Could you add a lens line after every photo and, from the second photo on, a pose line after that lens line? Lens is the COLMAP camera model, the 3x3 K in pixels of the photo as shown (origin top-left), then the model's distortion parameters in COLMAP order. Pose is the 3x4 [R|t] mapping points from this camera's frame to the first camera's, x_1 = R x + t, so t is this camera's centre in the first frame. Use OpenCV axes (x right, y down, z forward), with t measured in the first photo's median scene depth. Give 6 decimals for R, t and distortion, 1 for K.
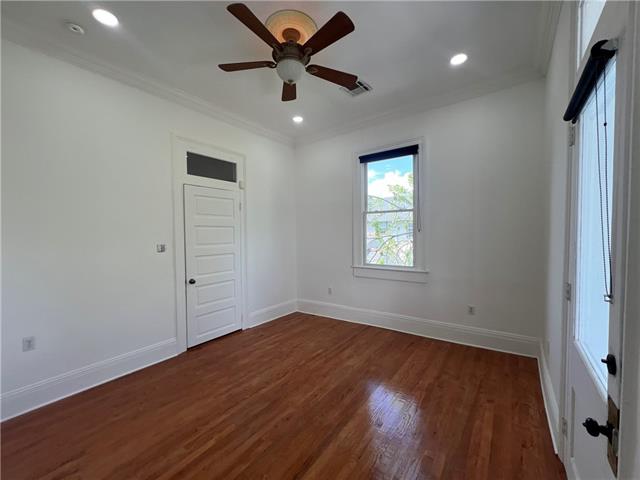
lens RADIAL K [[255.4, 0, 320.6], [0, 255.4, 239.2], [0, 0, 1]] dist [-0.001849, -0.000087]
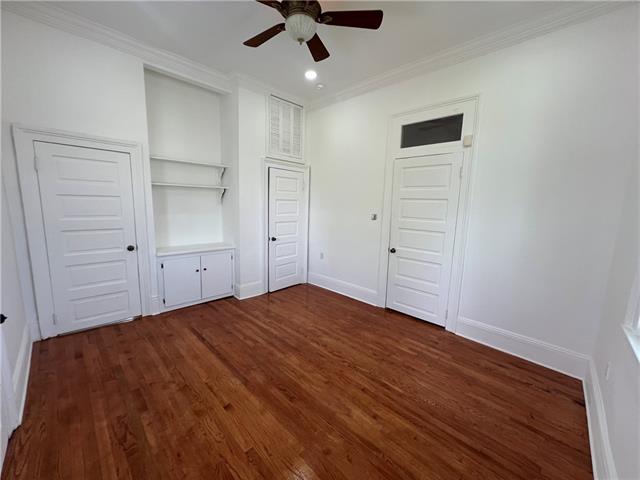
lens RADIAL K [[255.4, 0, 317.5], [0, 255.4, 239.6], [0, 0, 1]] dist [-0.001849, -0.000087]
pose [[-0.145401, 0.148800, -0.978119, 0.628332], [-0.055802, 0.985818, 0.158266, -0.035507], [0.987798, 0.077593, -0.135036, 0.873328]]
